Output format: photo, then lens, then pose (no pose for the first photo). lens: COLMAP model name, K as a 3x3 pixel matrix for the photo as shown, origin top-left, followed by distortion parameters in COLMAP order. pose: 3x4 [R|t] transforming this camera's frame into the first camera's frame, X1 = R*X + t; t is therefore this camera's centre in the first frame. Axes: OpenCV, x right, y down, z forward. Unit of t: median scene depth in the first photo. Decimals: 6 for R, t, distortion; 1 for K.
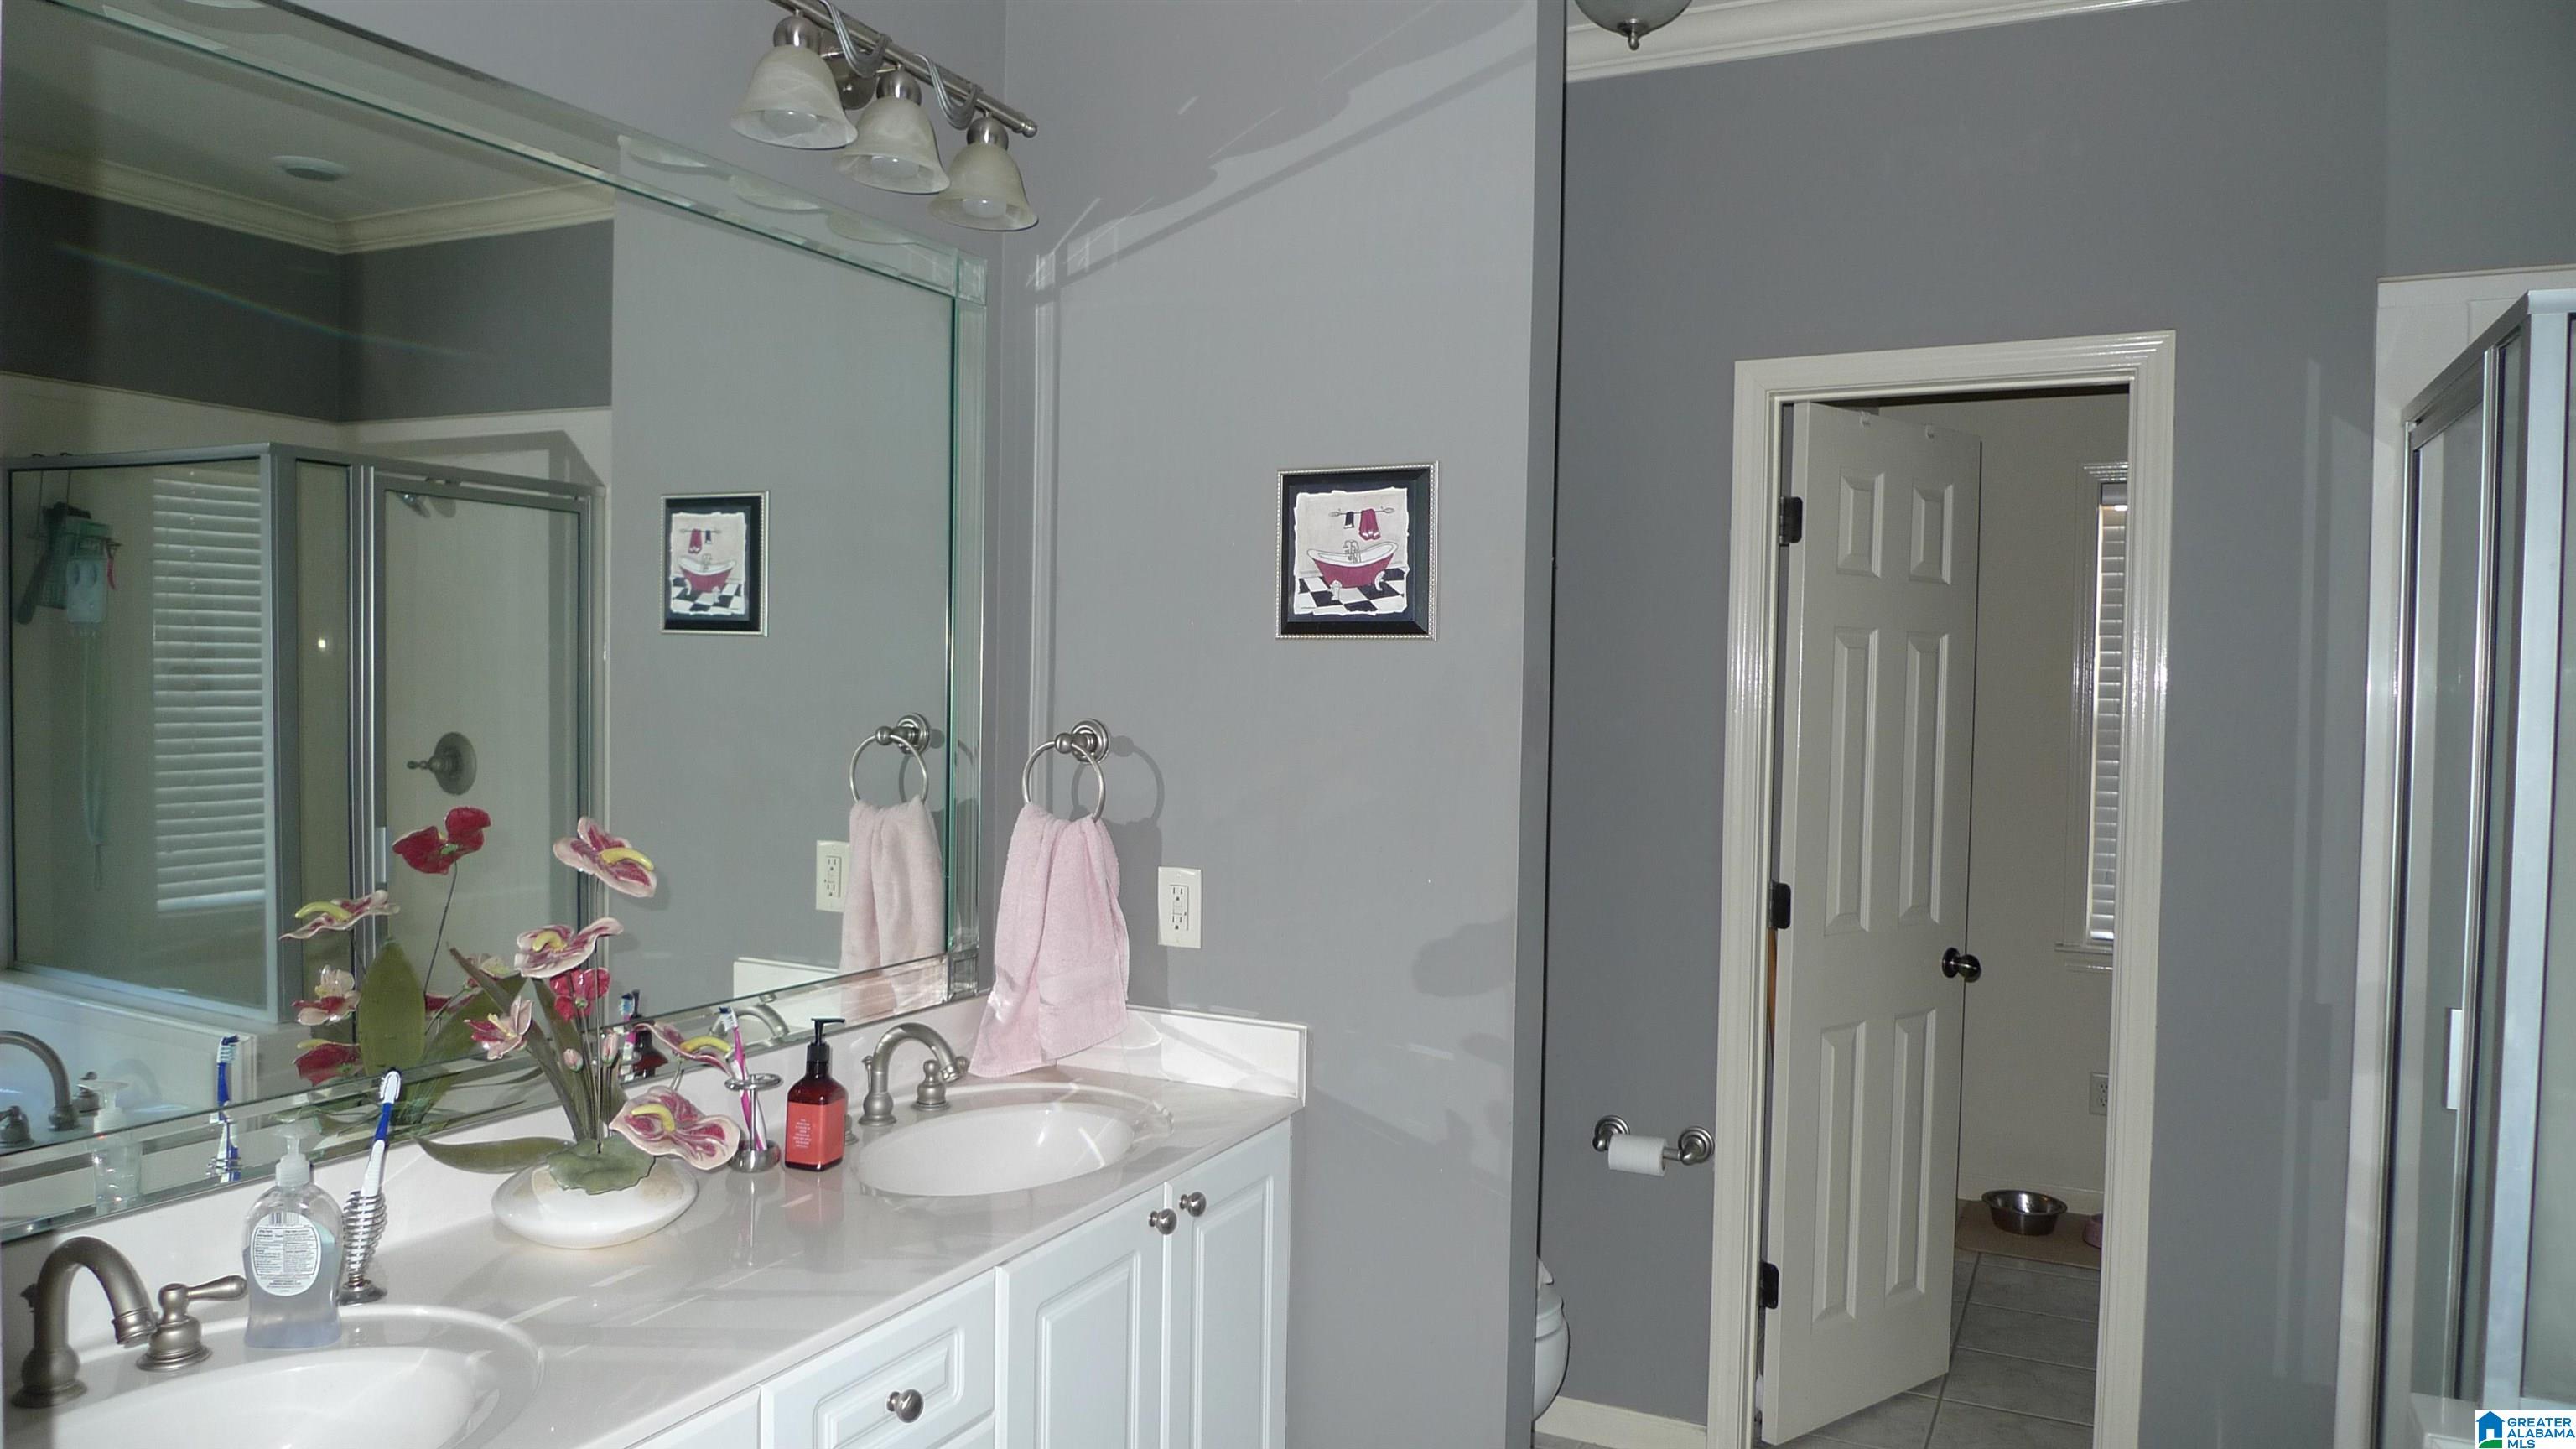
lens RADIAL K [[1701.1, 0, 1288.0], [0, 1701.1, 724.5], [0, 0, 1]] dist [-0.032458, -0.003998]
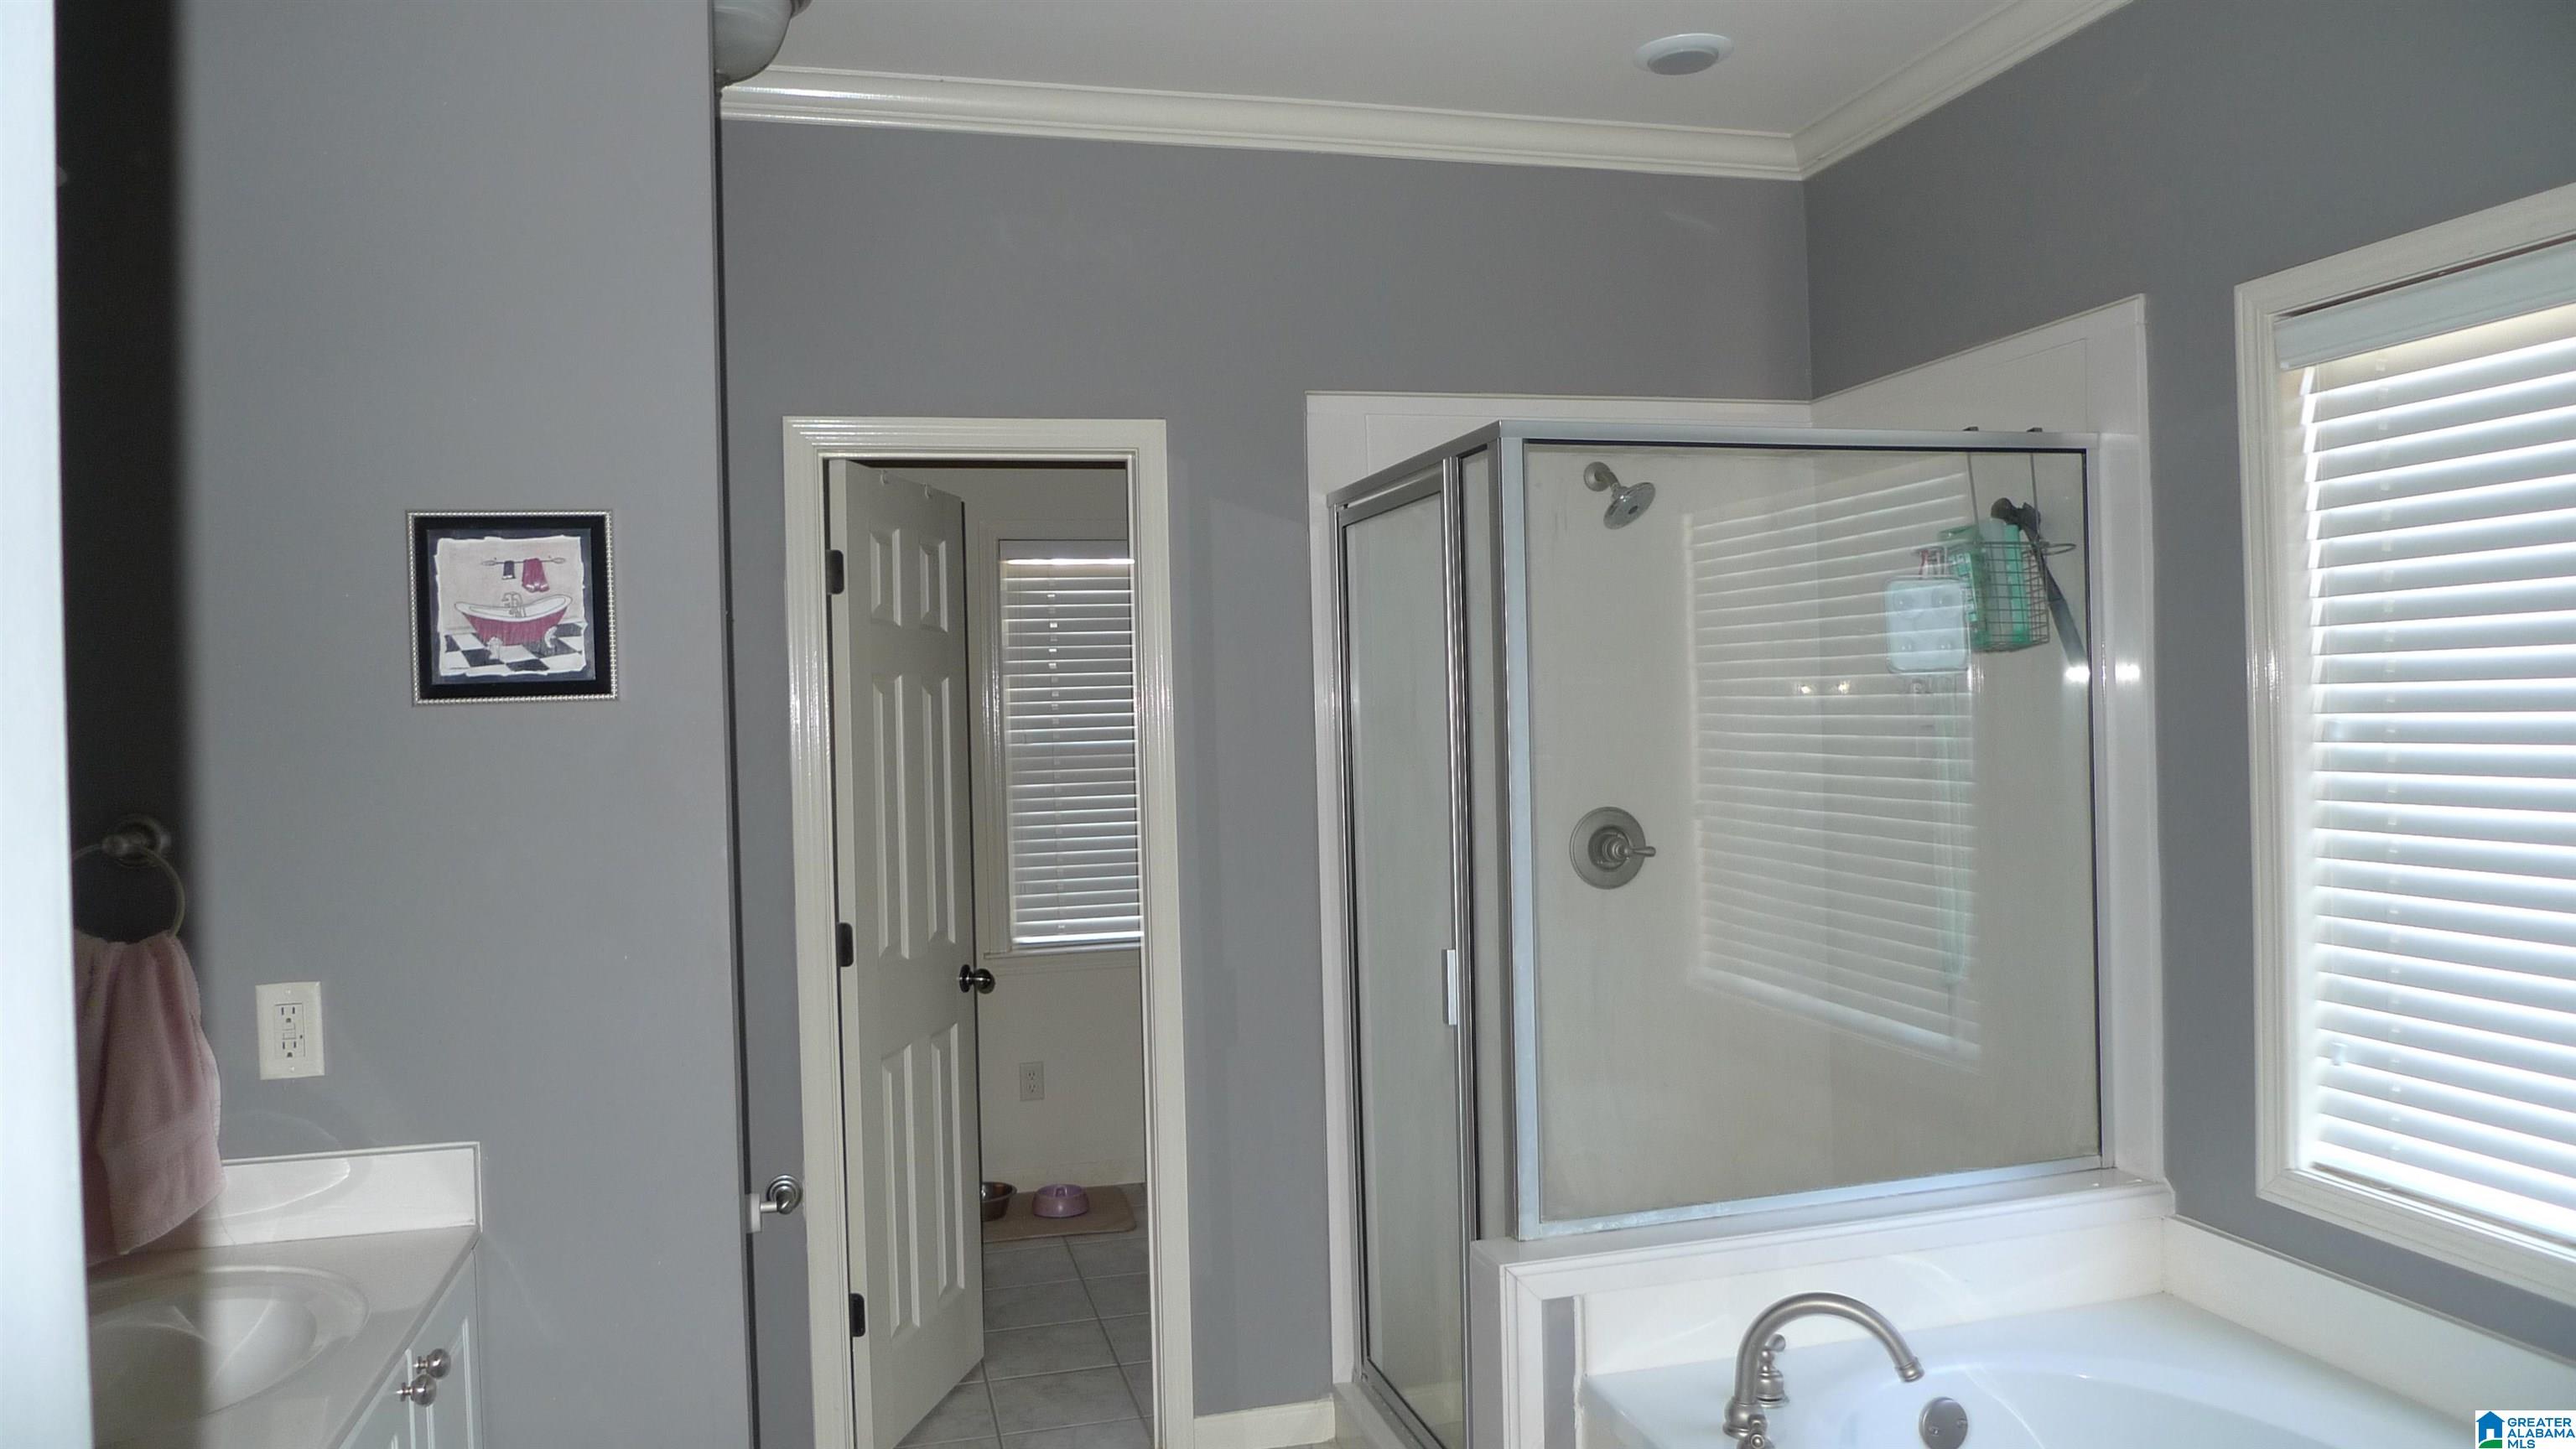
lens RADIAL K [[1701.1, 0, 1288.0], [0, 1701.1, 724.5], [0, 0, 1]] dist [-0.032458, -0.003998]
pose [[0.744199, -0.042712, 0.666590, -0.254135], [0.058667, 0.998276, -0.001533, -0.012759], [-0.665376, 0.040248, 0.745423, 0.060235]]
